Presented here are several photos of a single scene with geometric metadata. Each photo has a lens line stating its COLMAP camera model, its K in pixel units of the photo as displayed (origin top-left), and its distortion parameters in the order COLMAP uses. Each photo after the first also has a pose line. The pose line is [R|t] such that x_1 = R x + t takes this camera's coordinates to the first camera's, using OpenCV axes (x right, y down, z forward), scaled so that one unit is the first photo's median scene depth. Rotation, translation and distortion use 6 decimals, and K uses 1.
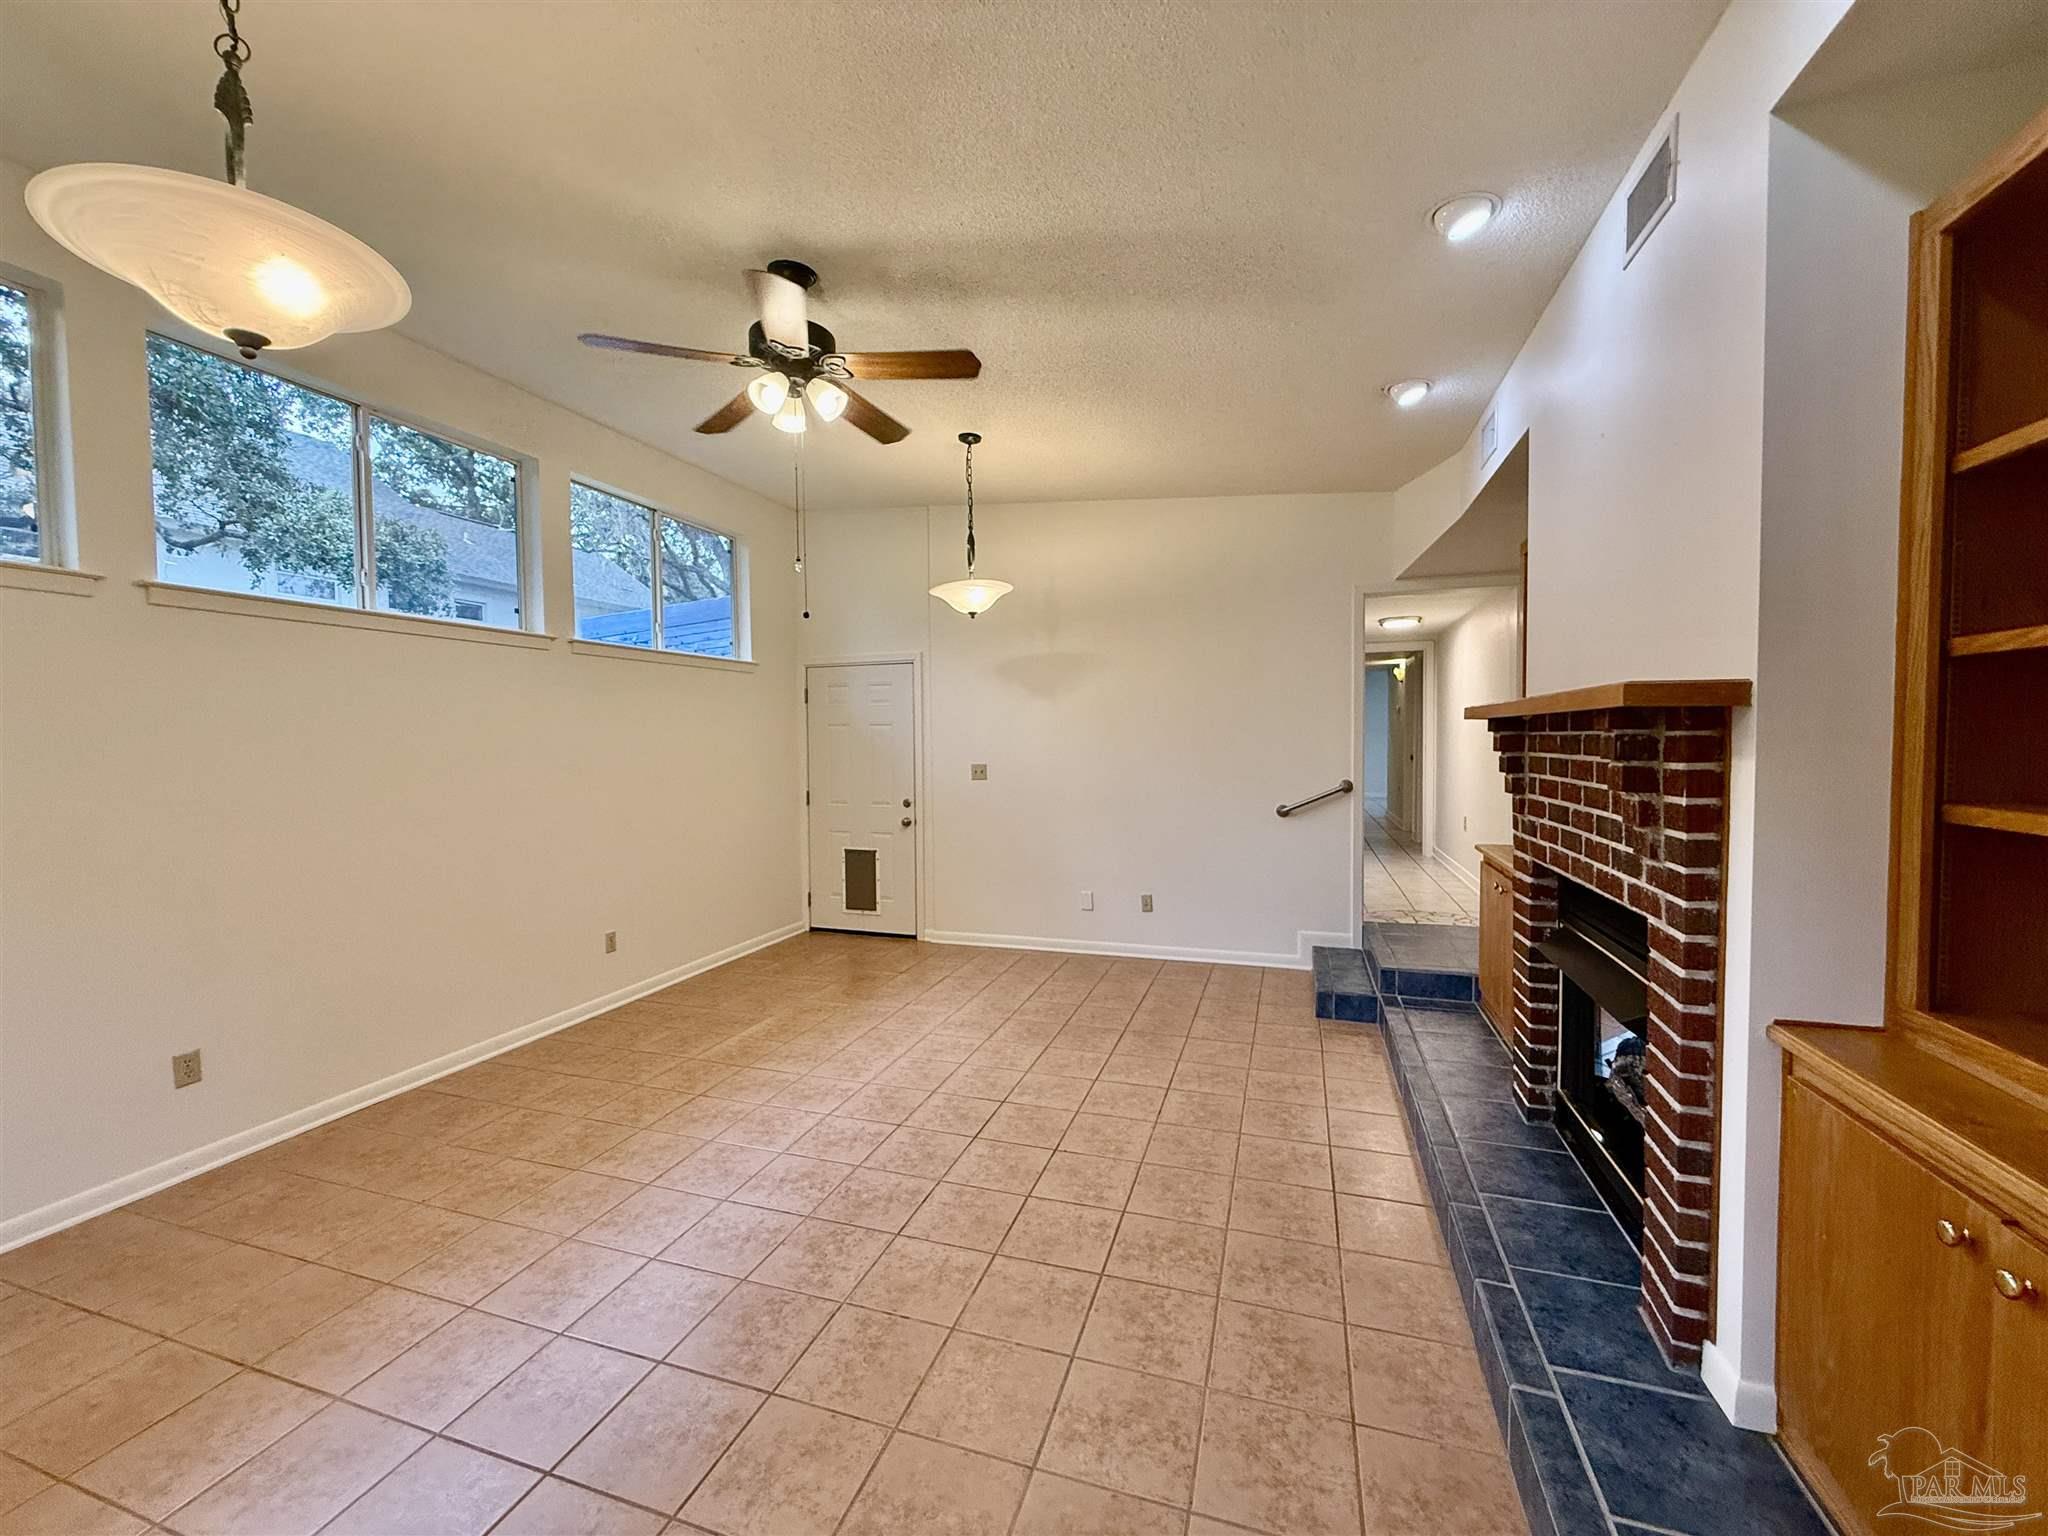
lens RADIAL K [[815.7, 0, 1021.5], [0, 815.7, 767.4], [0, 0, 1]] dist [-0.000349, 0.000359]
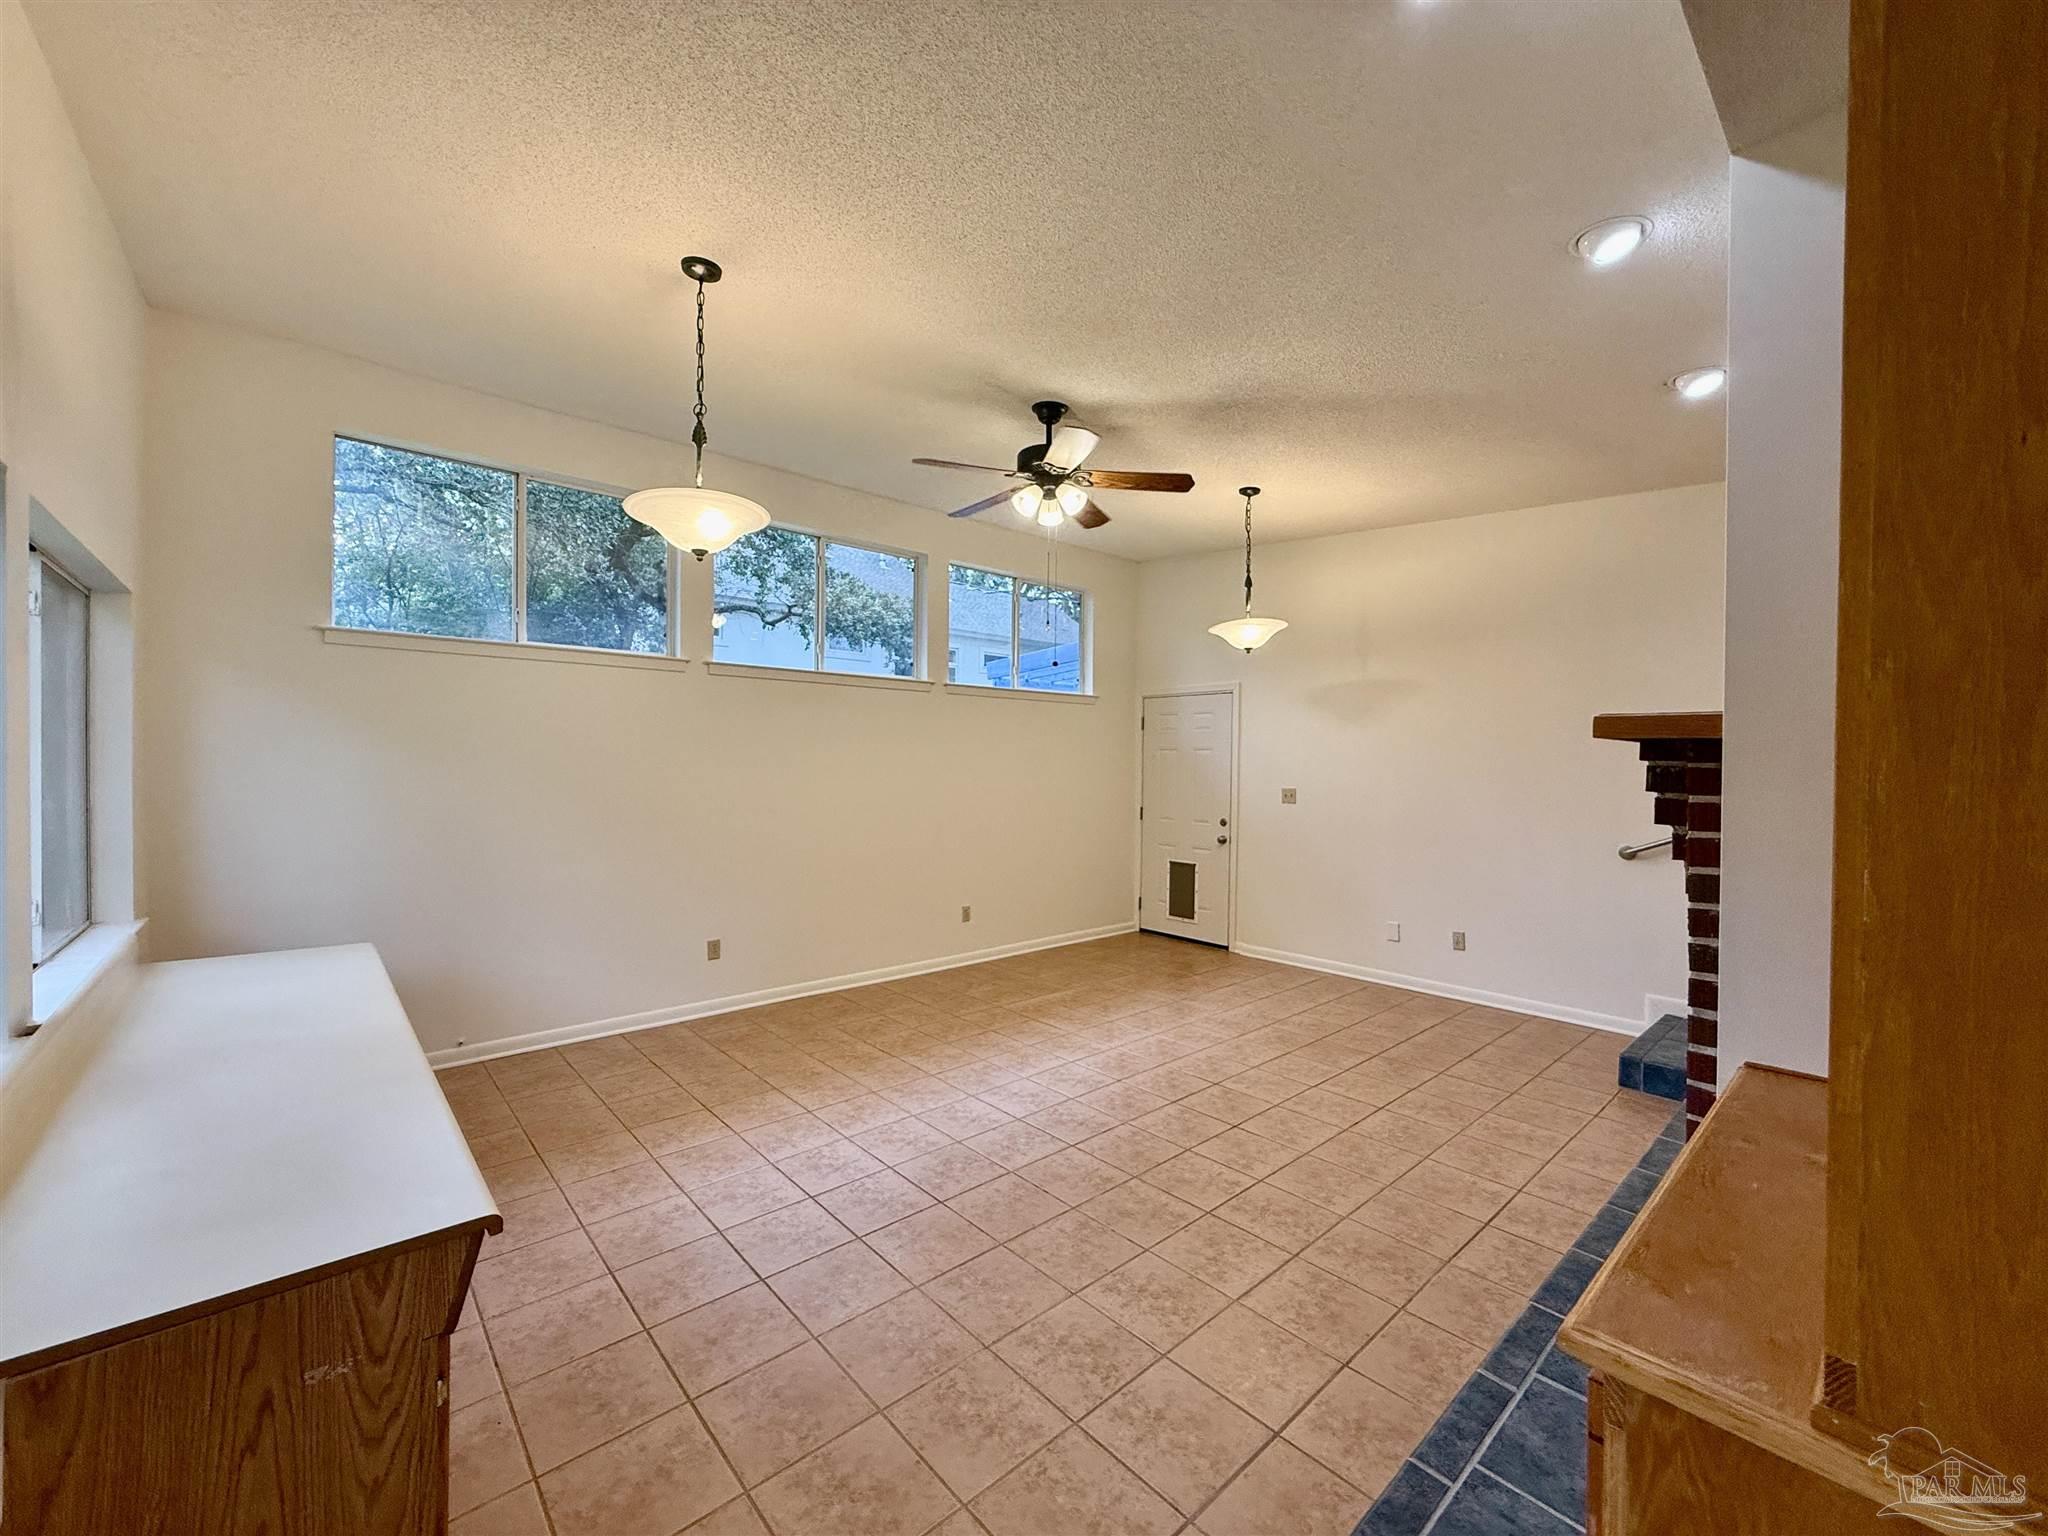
lens RADIAL K [[815.7, 0, 1021.1], [0, 815.7, 768.4], [0, 0, 1]] dist [-0.000349, 0.000359]
pose [[0.866453, 0.022273, -0.498761, 0.258742], [-0.036551, 0.999153, -0.018878, 0.004424], [0.497919, 0.034587, 0.866534, -0.110664]]
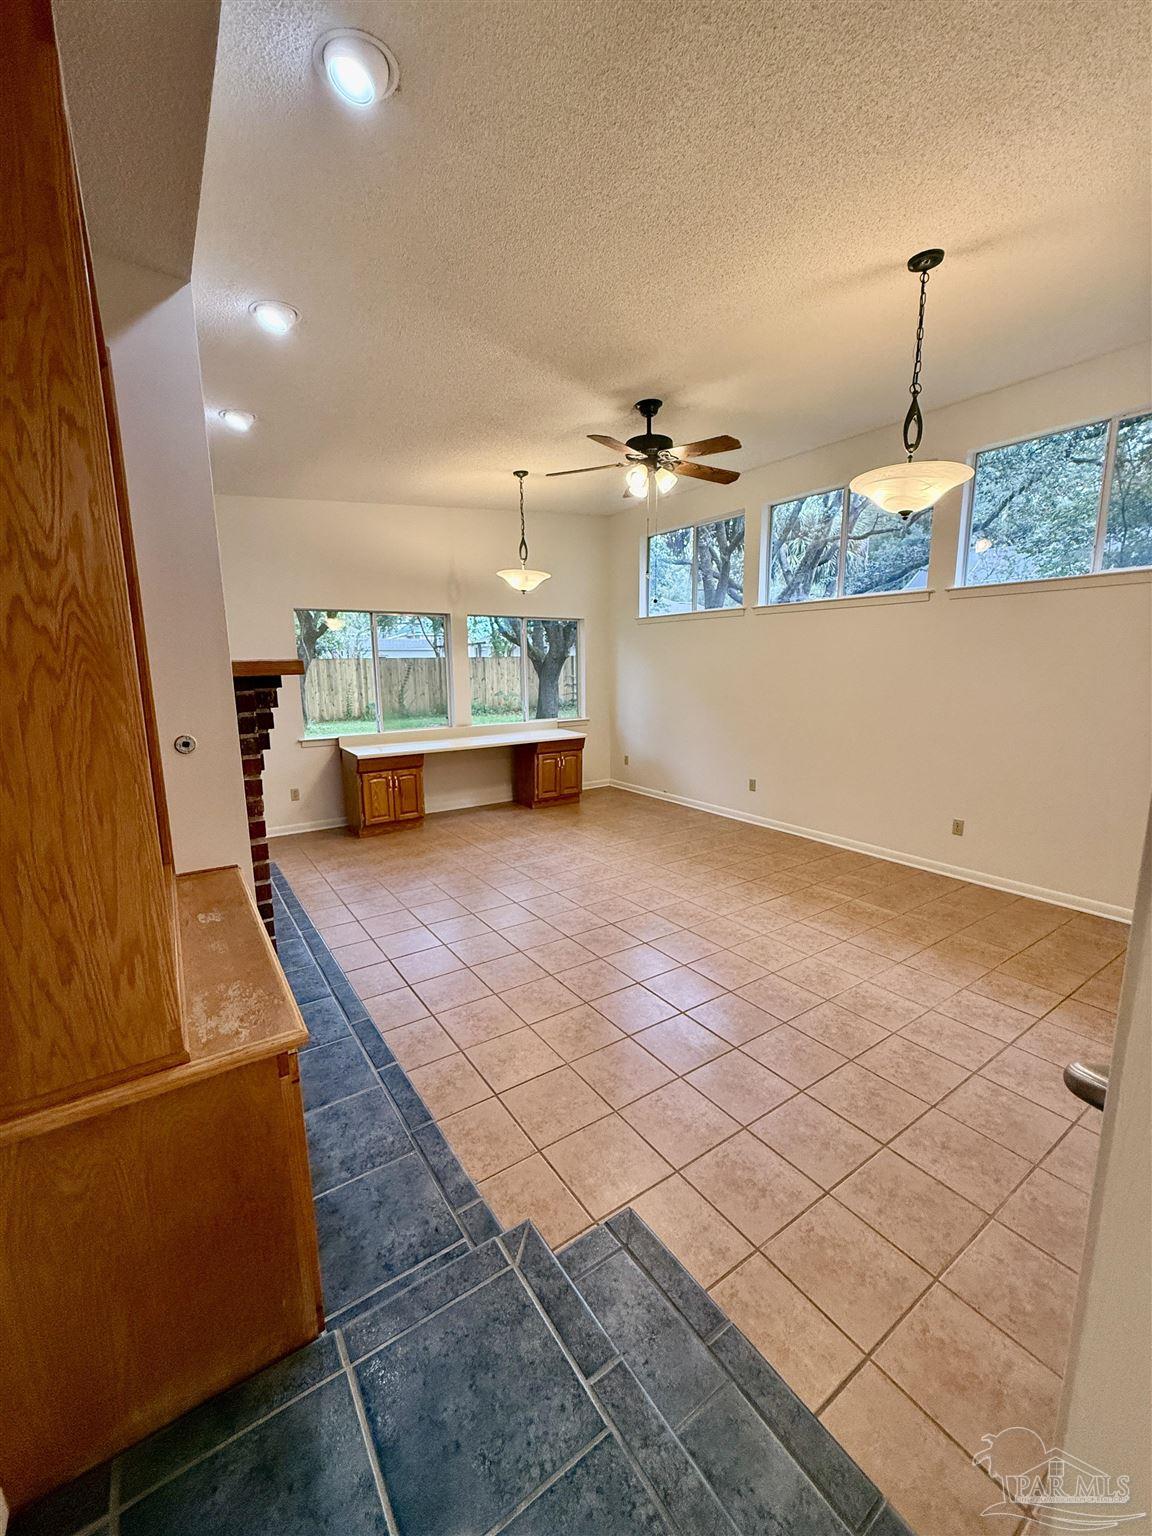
lens RADIAL K [[611.8, 0, 575.5], [0, 611.8, 765.1], [0, 0, 1]] dist [-0.000349, 0.000359]
pose [[-0.606126, 0.151220, -0.780861, 0.703704], [-0.011897, 0.979926, 0.199006, -0.076258], [0.795280, 0.129913, -0.592159, 1.286171]]
